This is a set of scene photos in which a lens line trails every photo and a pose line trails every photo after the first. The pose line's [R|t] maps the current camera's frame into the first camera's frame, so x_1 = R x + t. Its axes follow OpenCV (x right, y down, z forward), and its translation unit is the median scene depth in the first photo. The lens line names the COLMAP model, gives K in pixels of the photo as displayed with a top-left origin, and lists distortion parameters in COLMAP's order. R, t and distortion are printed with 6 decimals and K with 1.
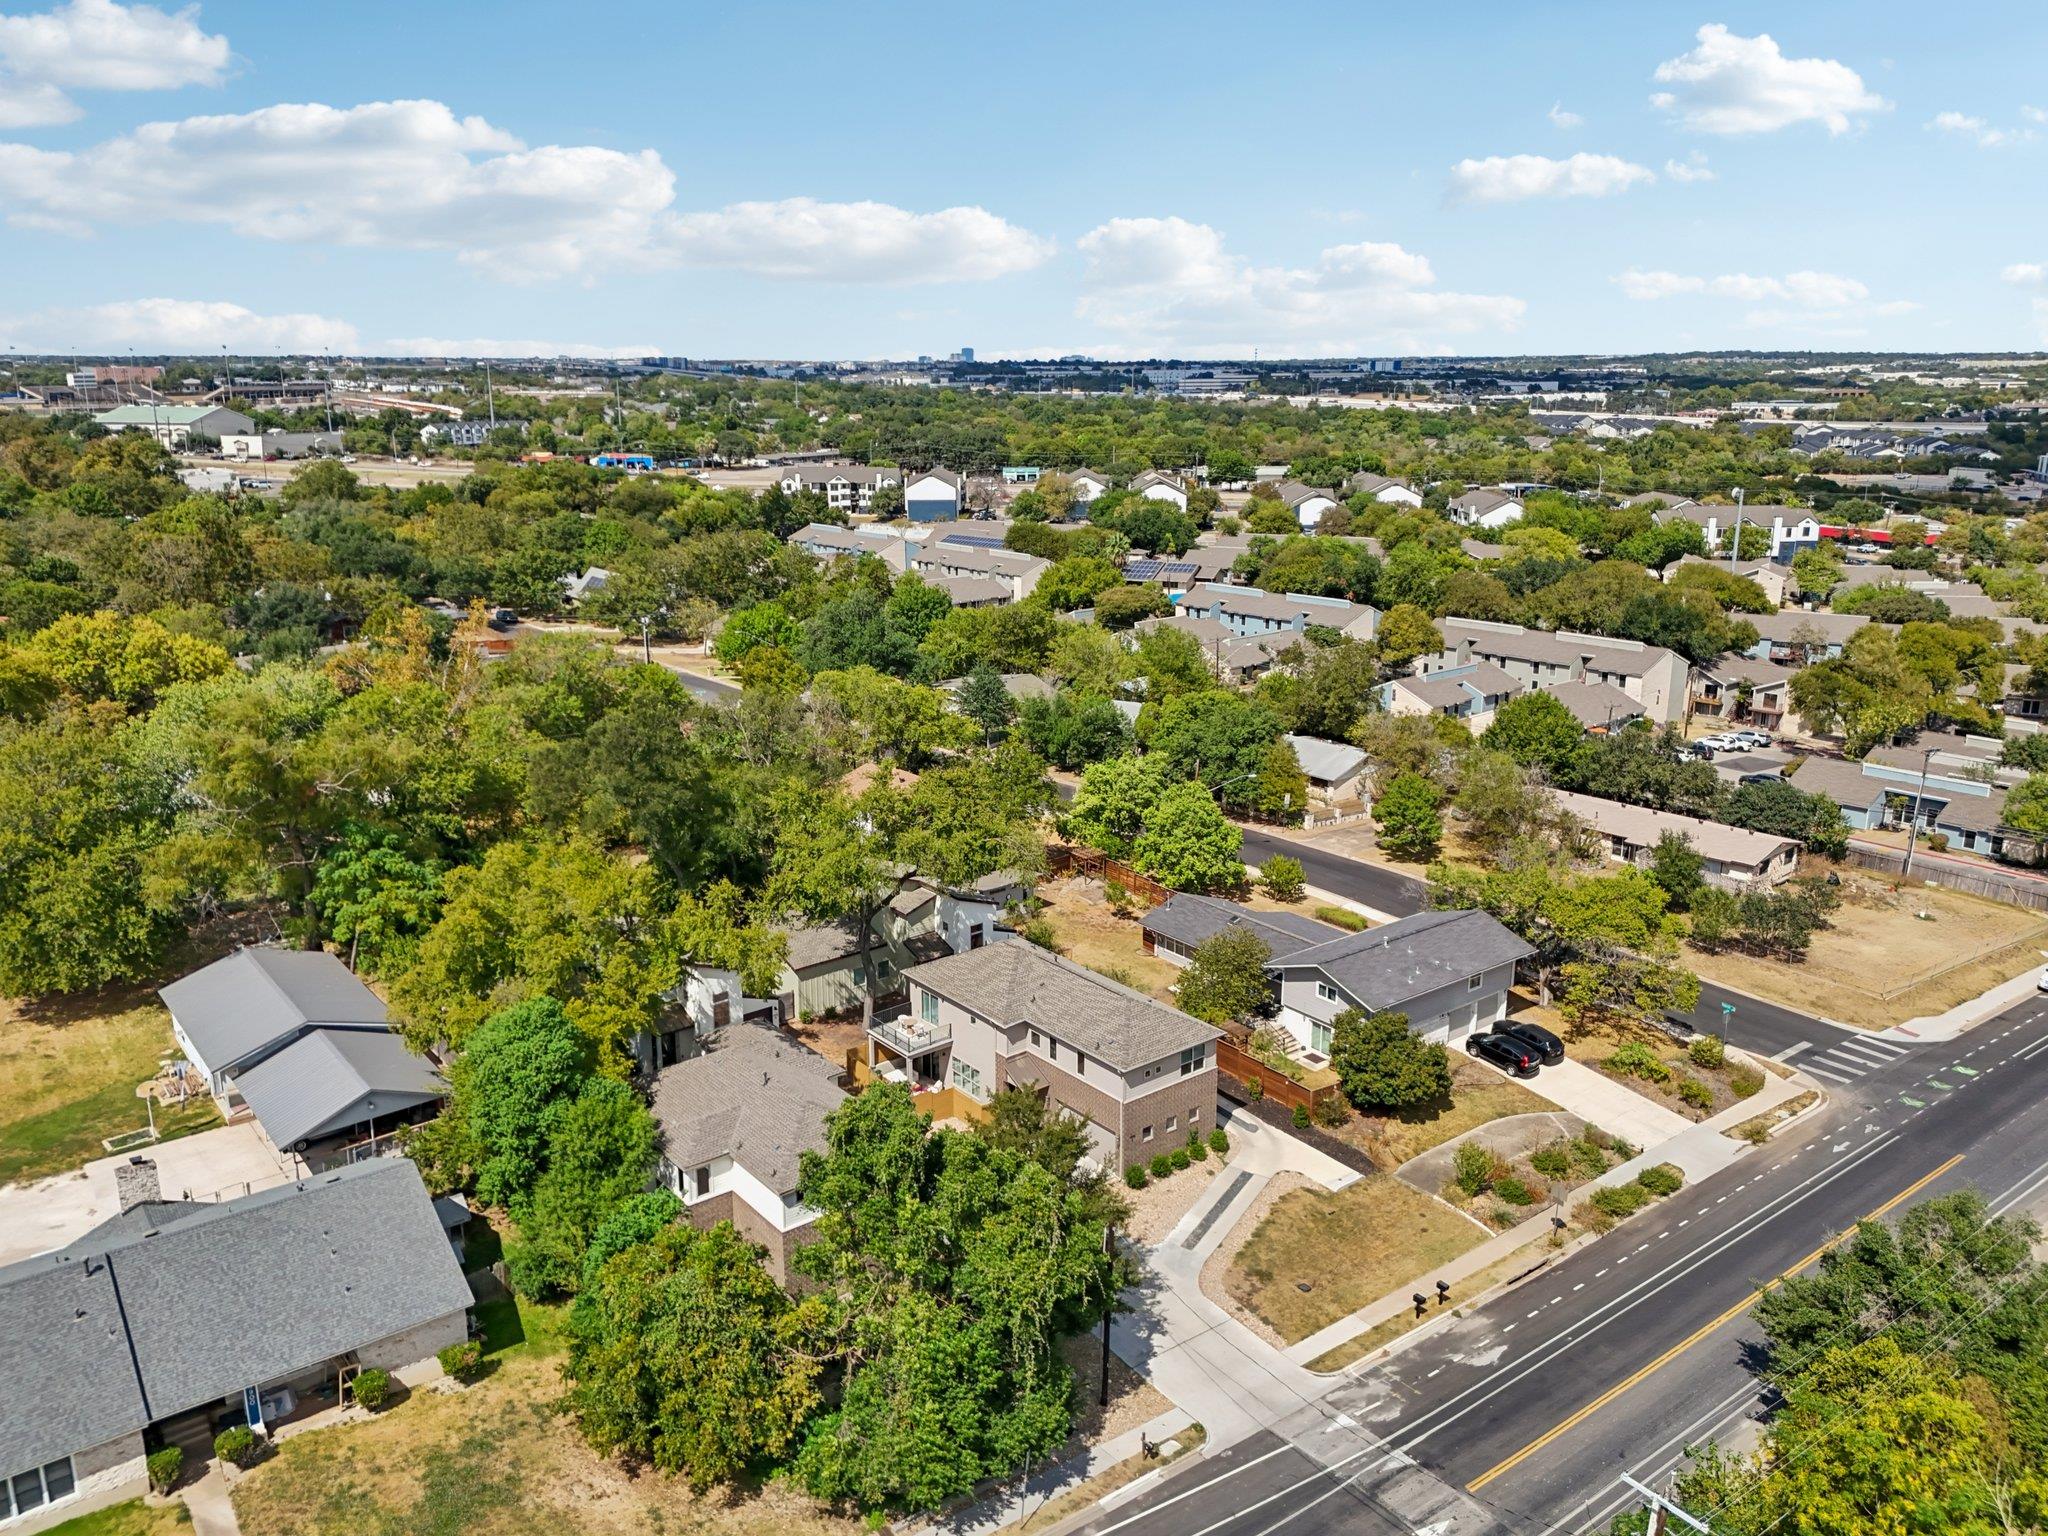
lens RADIAL K [[1524.1, 0, 1018.7], [0, 1524.1, 773.7], [0, 0, 1]] dist [0.088919, -0.096790]
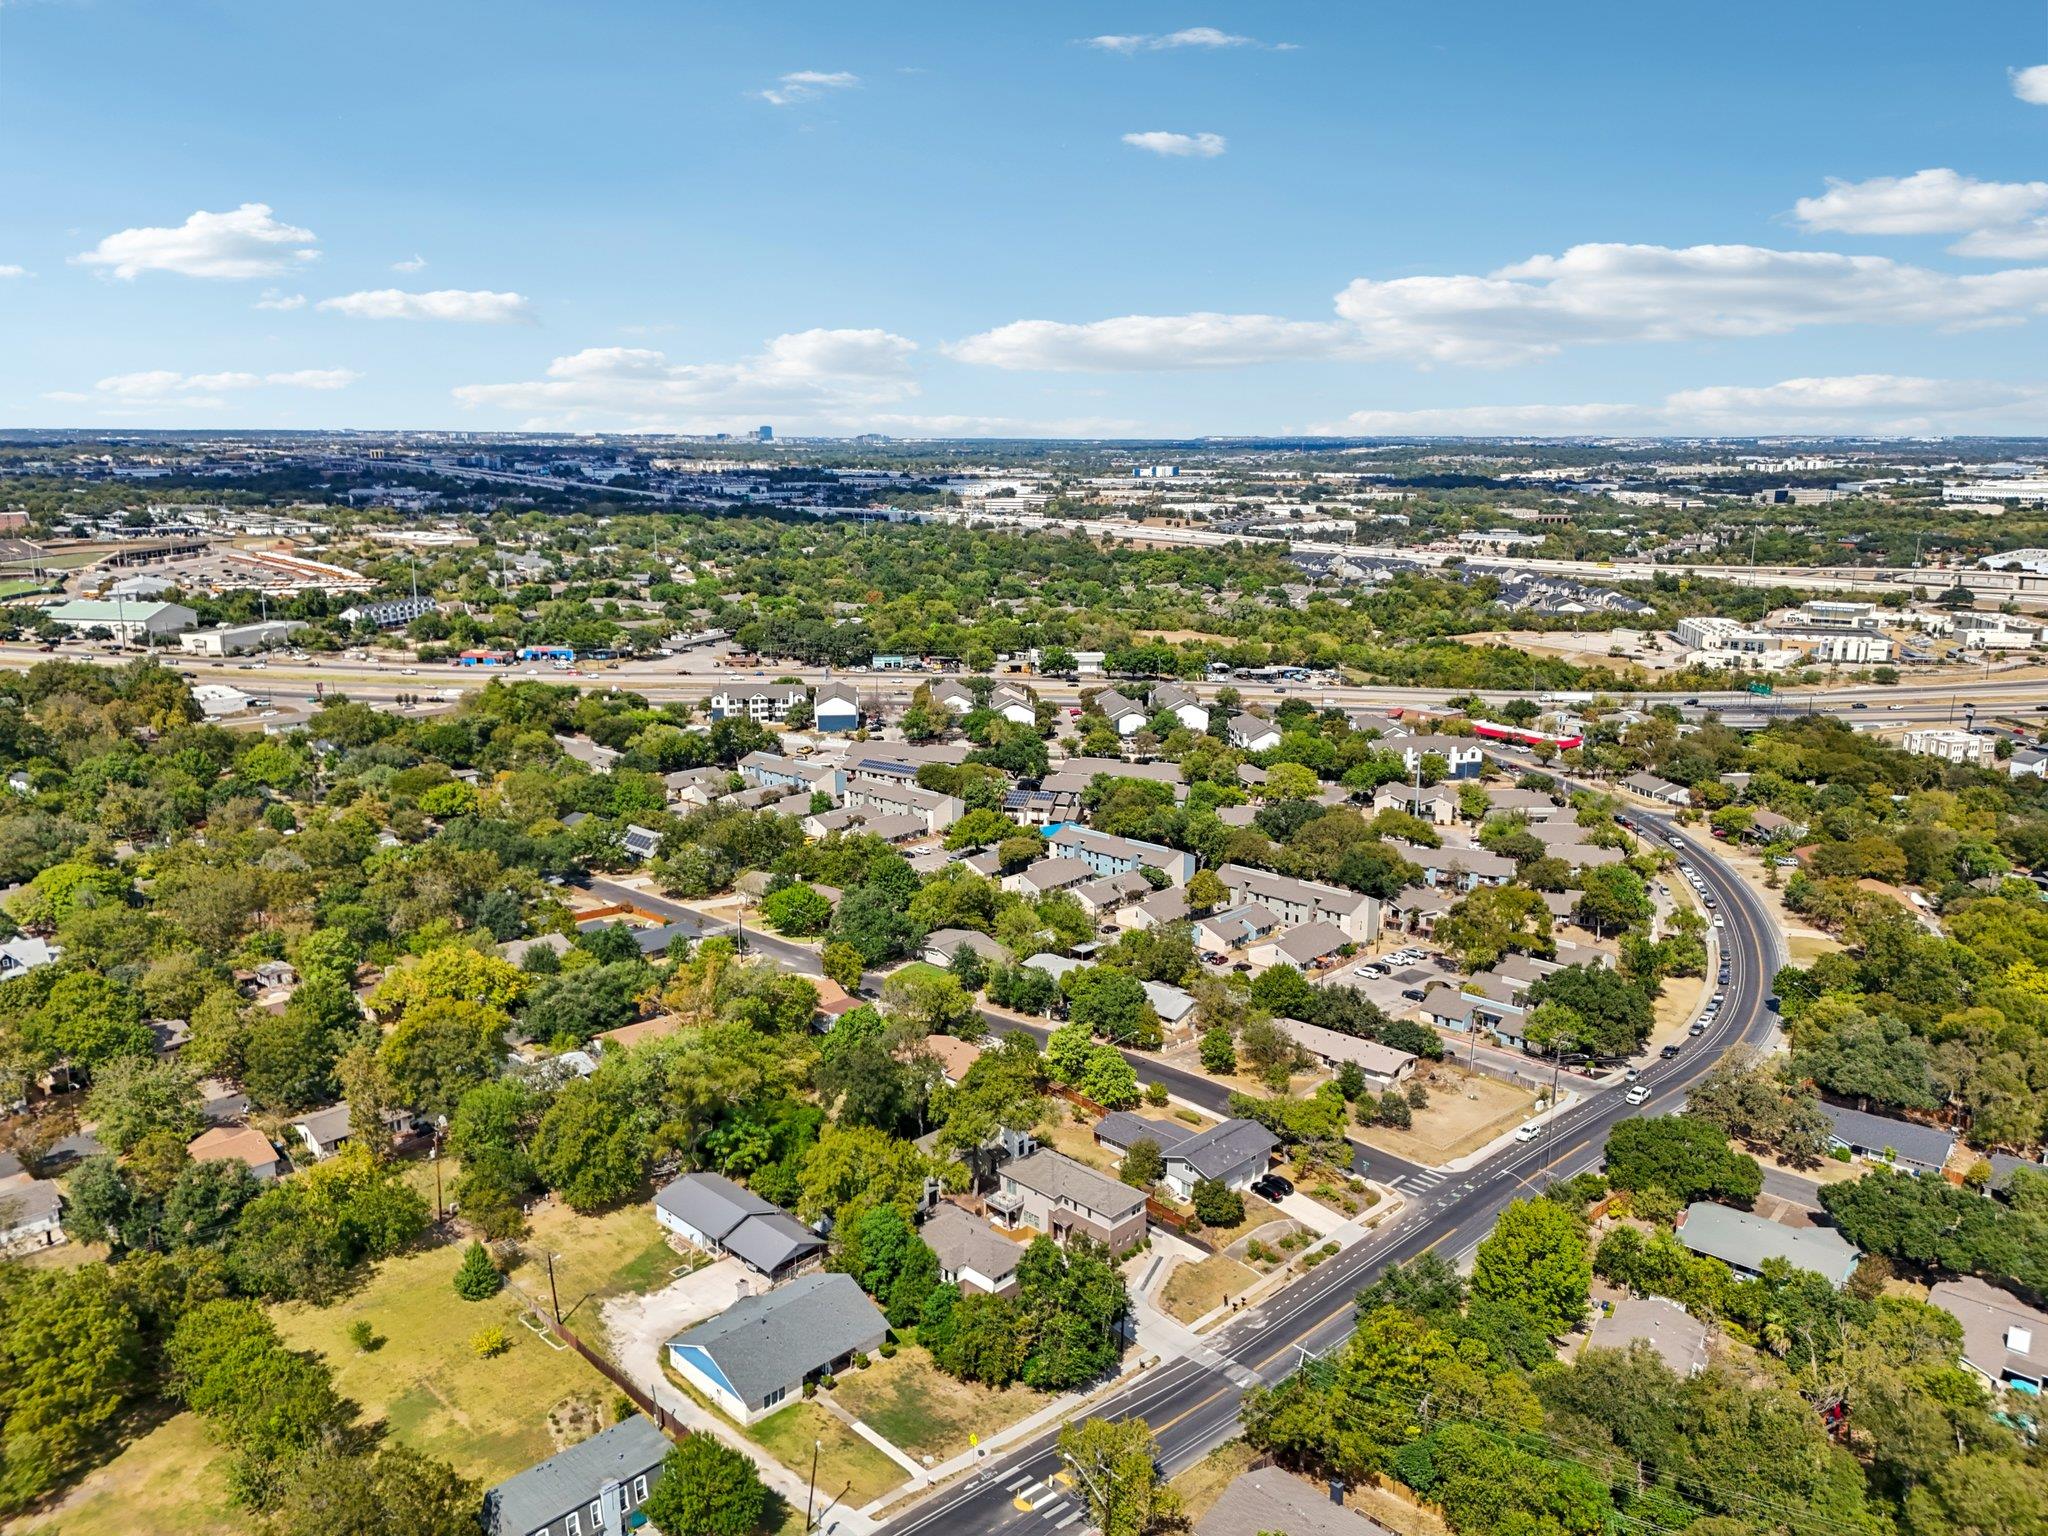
lens RADIAL K [[1497.4, 0, 1009.4], [0, 1497.4, 767.7], [0, 0, 1]] dist [0.084538, -0.081961]
pose [[0.991965, -0.020650, 0.124819, -0.291266], [0.026071, 0.998779, -0.041961, -0.325358], [-0.123800, 0.044878, 0.991292, -1.062700]]
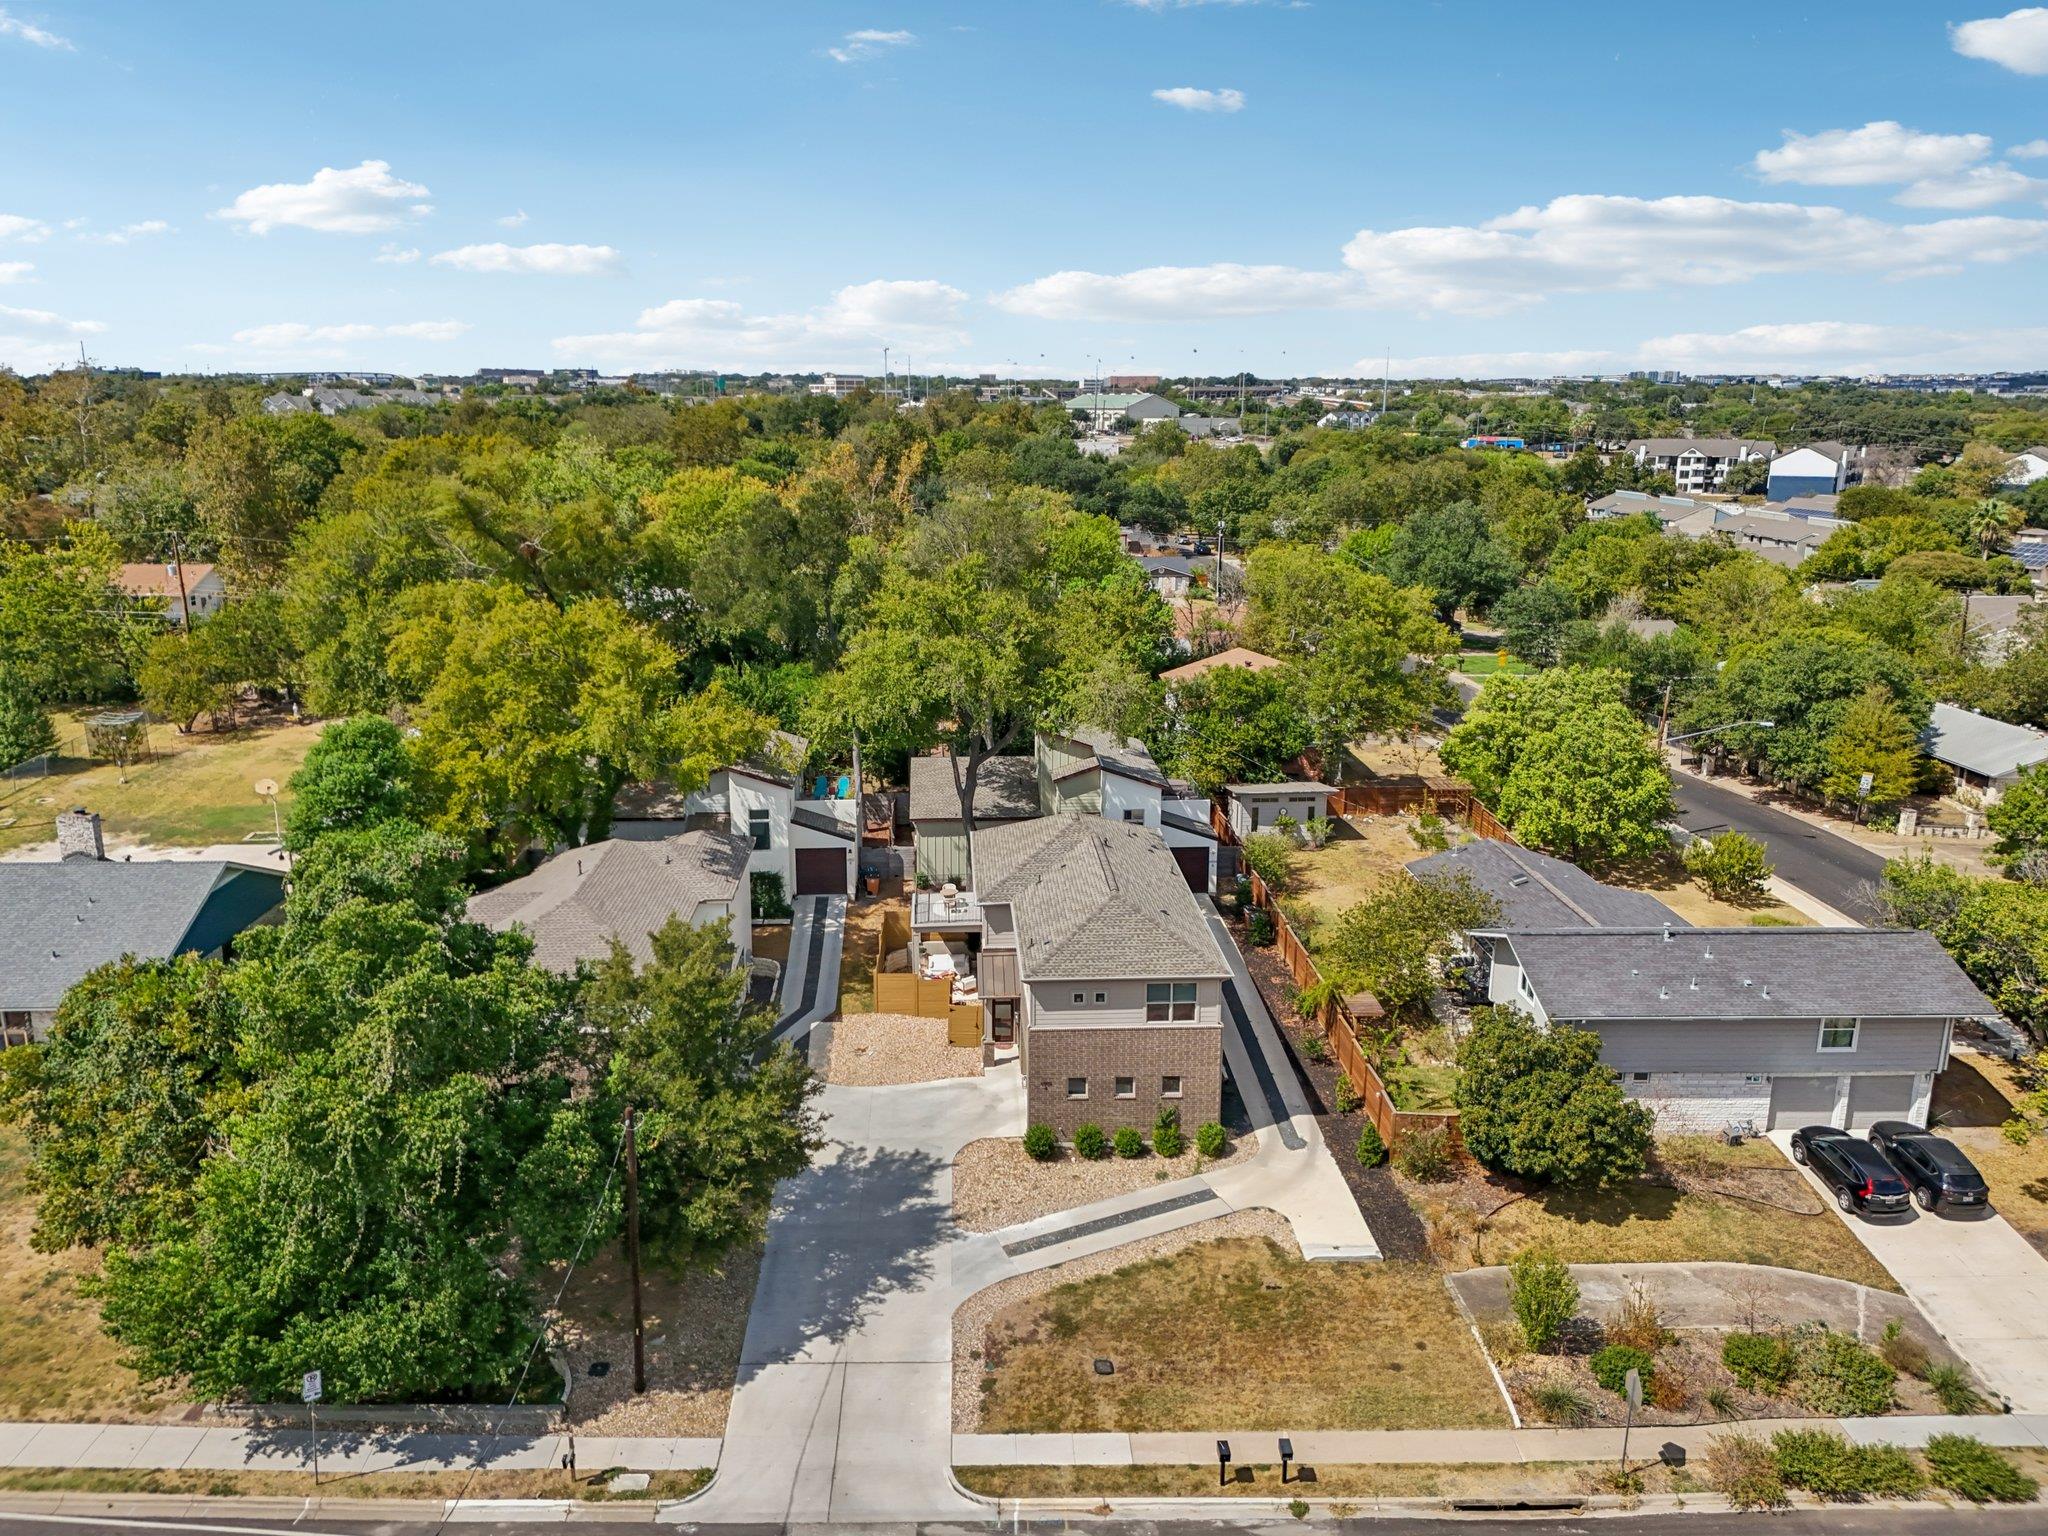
lens RADIAL K [[1497.4, 0, 1009.4], [0, 1497.4, 767.7], [0, 0, 1]] dist [0.084538, -0.081961]
pose [[0.812959, 0.146392, -0.563619, 0.340132], [-0.154420, 0.987429, 0.033736, 0.063505], [0.561473, 0.059608, 0.825345, 0.350314]]
